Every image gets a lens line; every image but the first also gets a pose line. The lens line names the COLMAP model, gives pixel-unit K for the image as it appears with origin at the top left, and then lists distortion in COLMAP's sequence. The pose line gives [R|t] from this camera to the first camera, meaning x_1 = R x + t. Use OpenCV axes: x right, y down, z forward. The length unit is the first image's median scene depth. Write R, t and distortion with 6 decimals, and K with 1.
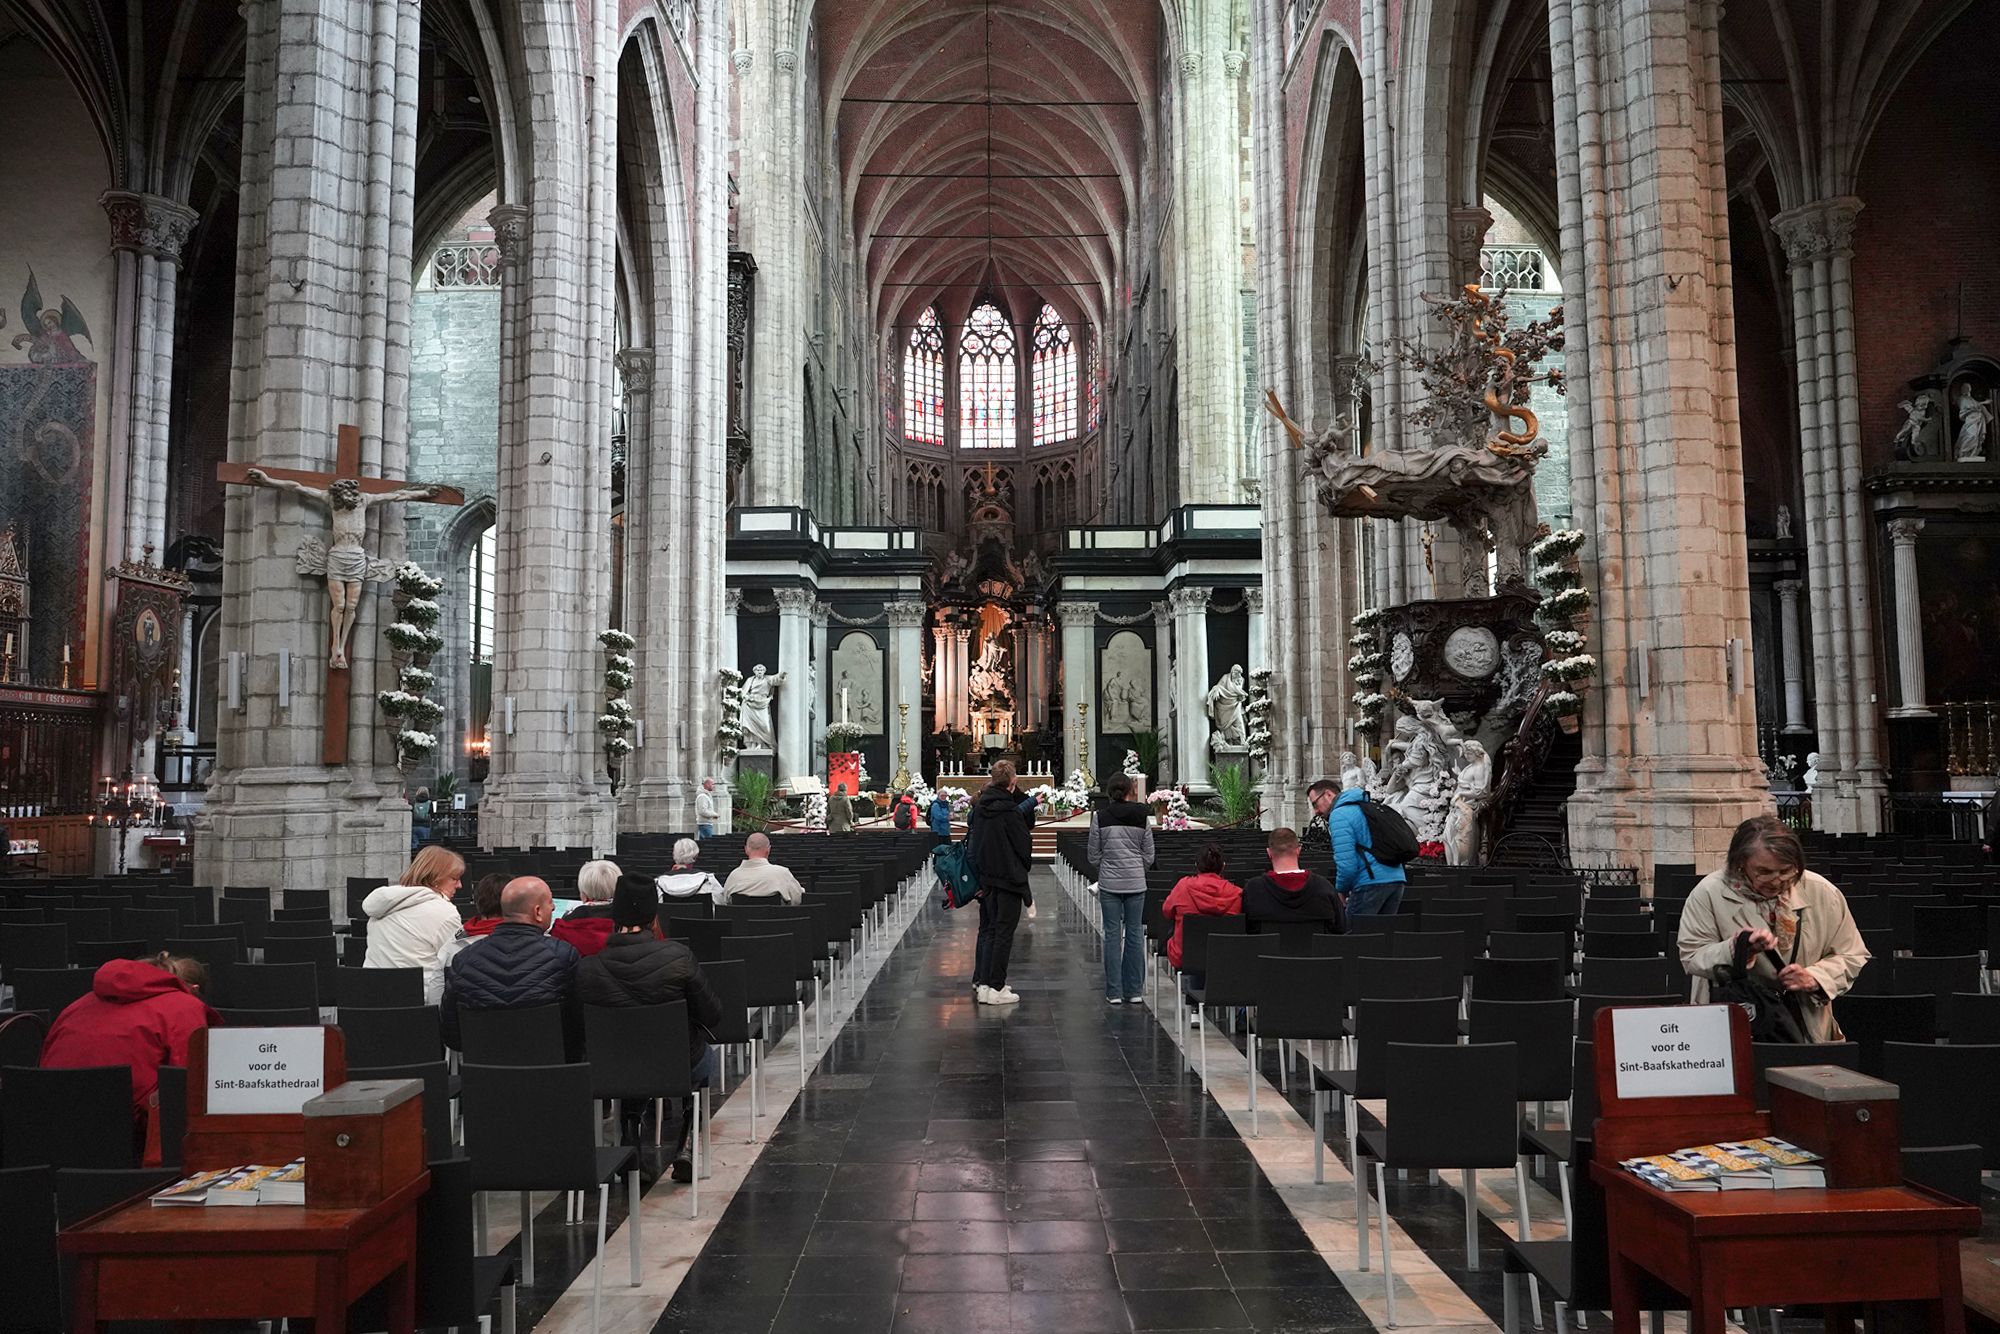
lens RADIAL K [[1315.9, 0, 994.0], [0, 1315.9, 657.5], [0, 0, 1]] dist [-0.026012, 0.025073]
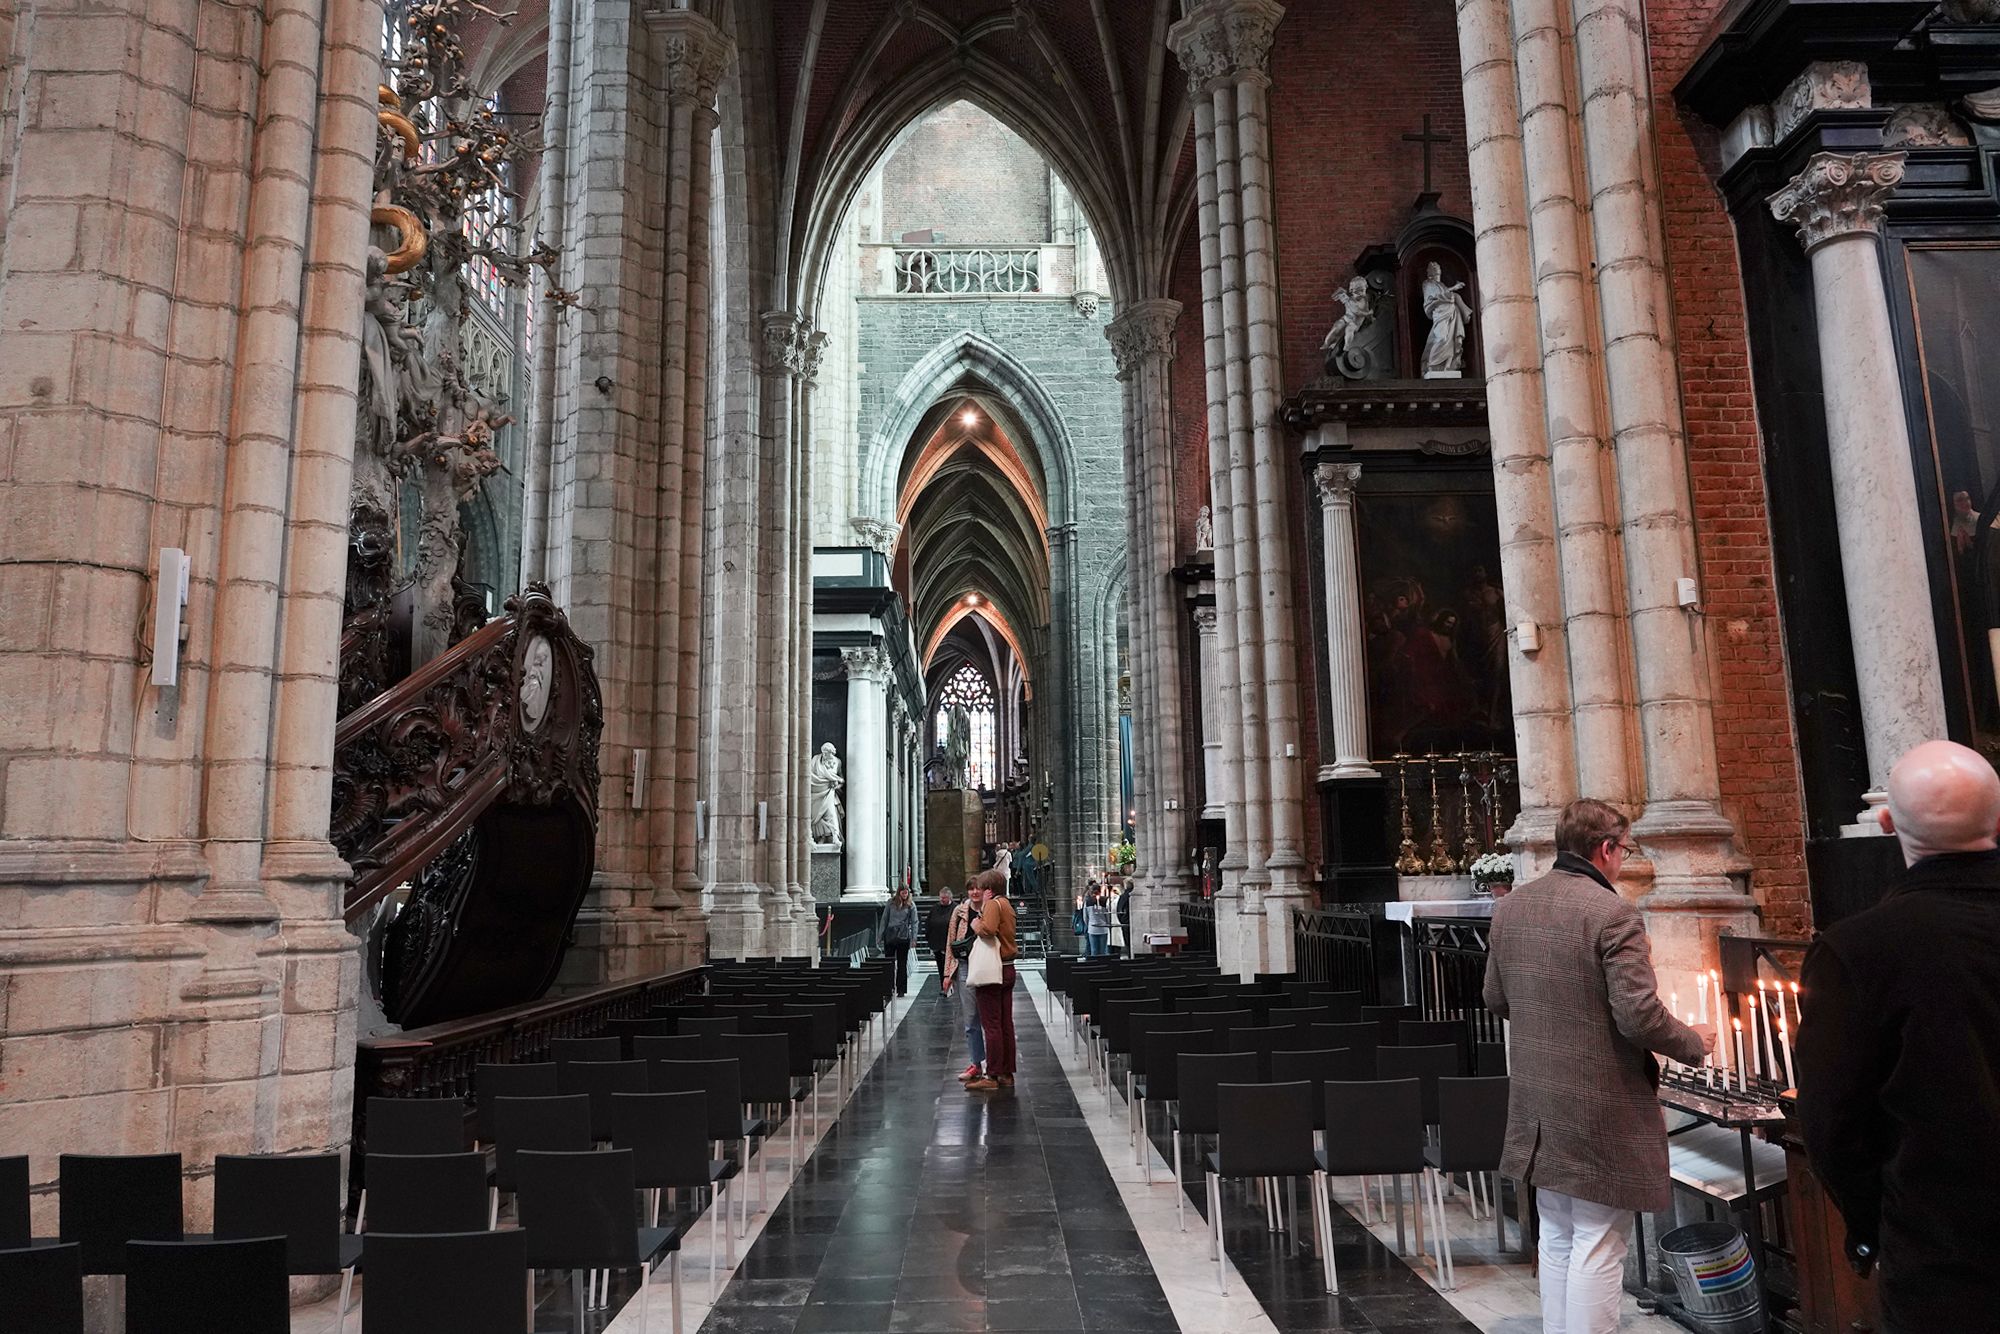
lens RADIAL K [[1315.9, 0, 962.5], [0, 1315.9, 660.1], [0, 0, 1]] dist [-0.026012, 0.025073]
pose [[0.999876, -0.011993, 0.010192, 0.354237], [0.012742, 0.996961, -0.076848, 0.023922], [-0.009240, 0.076968, 0.996991, 0.261931]]
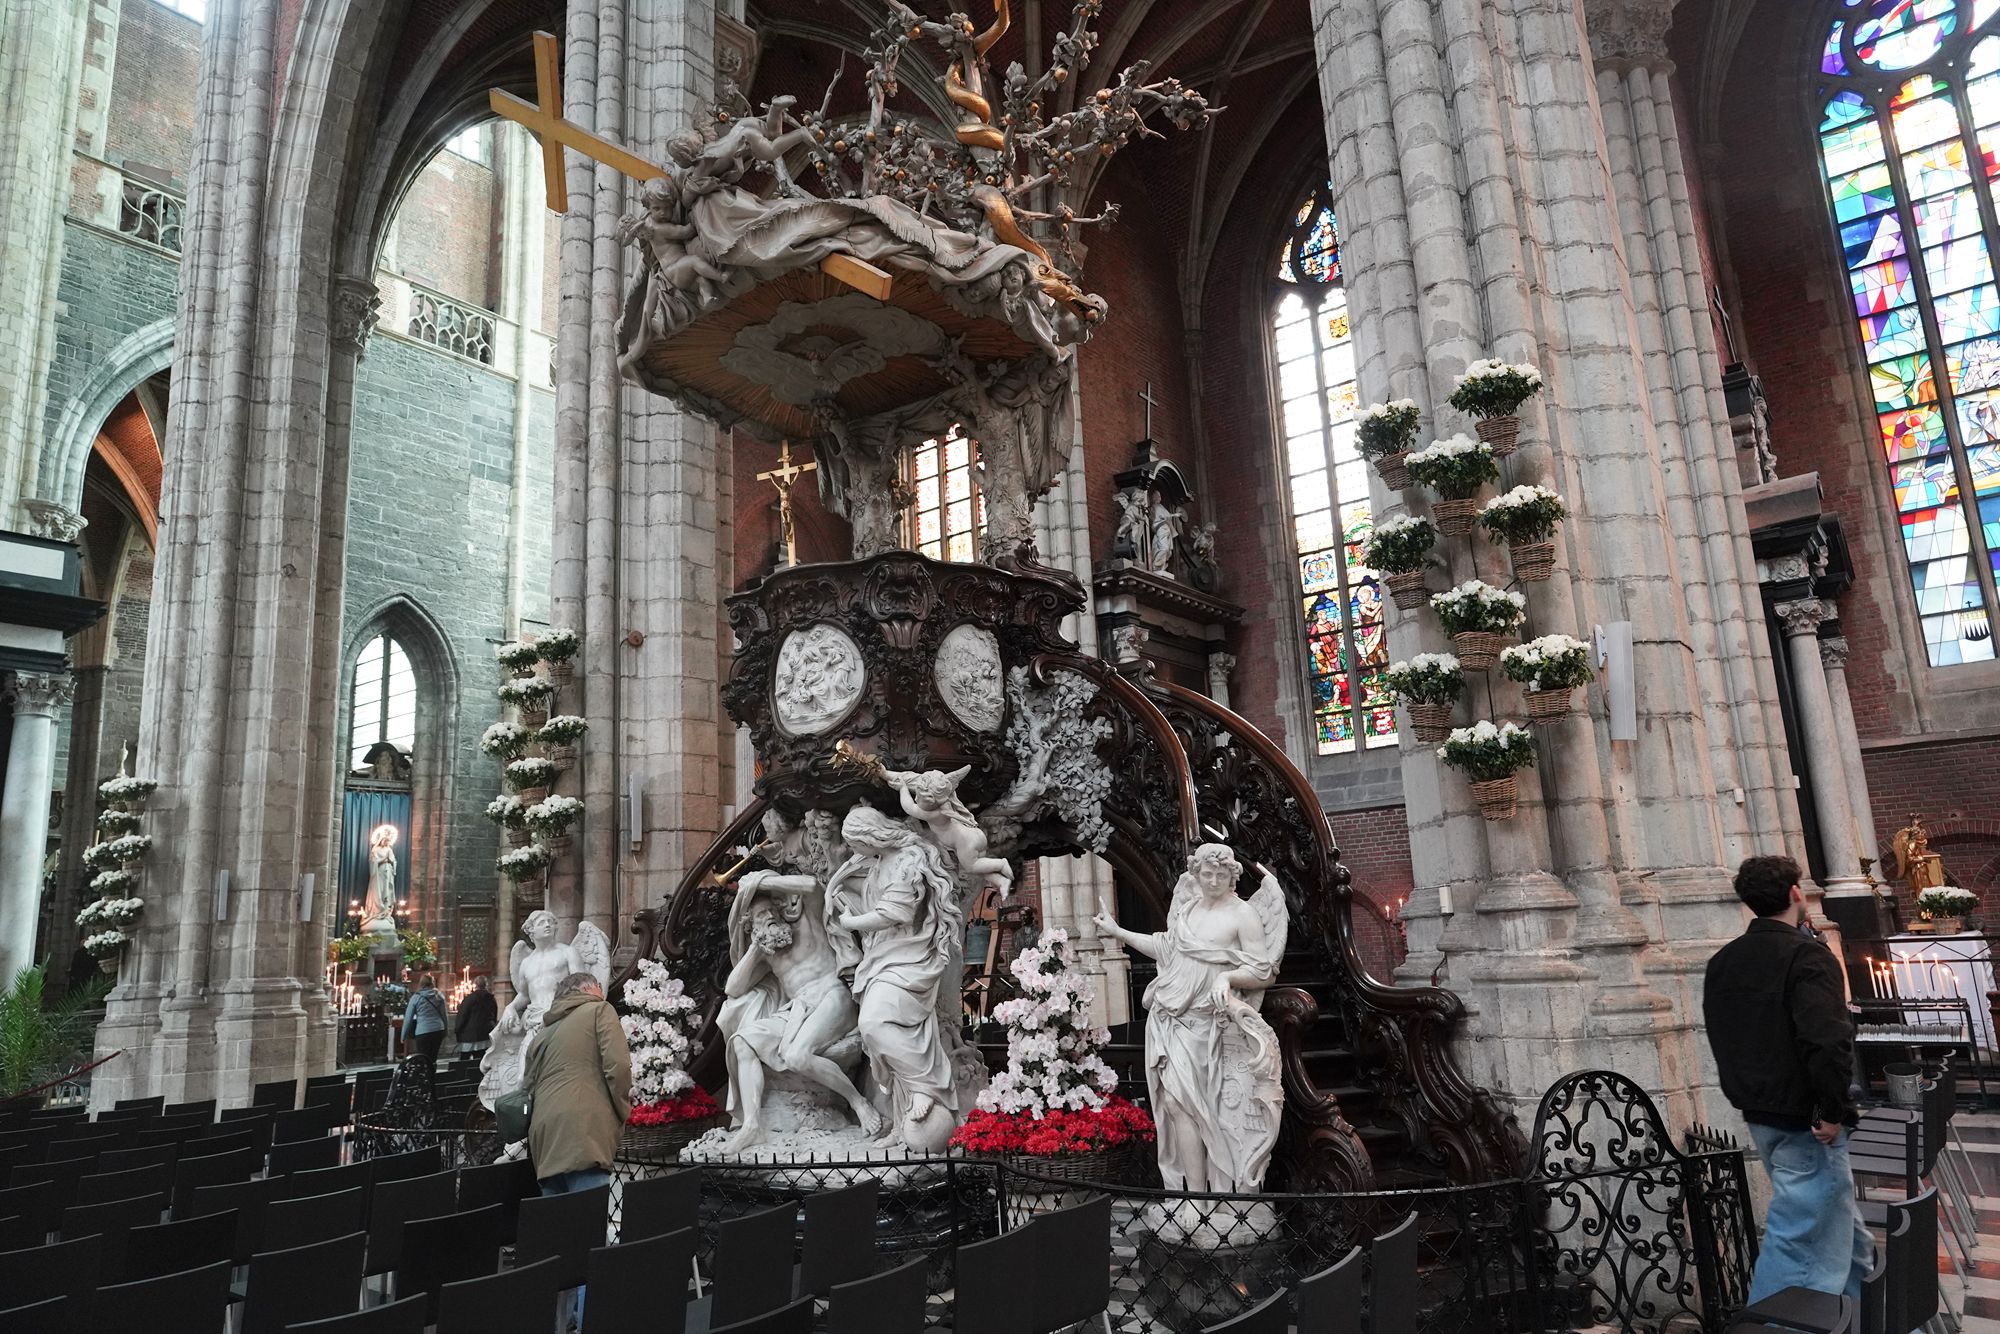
lens RADIAL K [[1315.9, 0, 991.6], [0, 1315.9, 670.1], [0, 0, 1]] dist [-0.026012, 0.025073]
pose [[0.611317, 0.140205, 0.778867, -0.001591], [-0.028004, 0.987397, -0.155763, 0.036851], [-0.790890, 0.073409, 0.607539, 0.393401]]
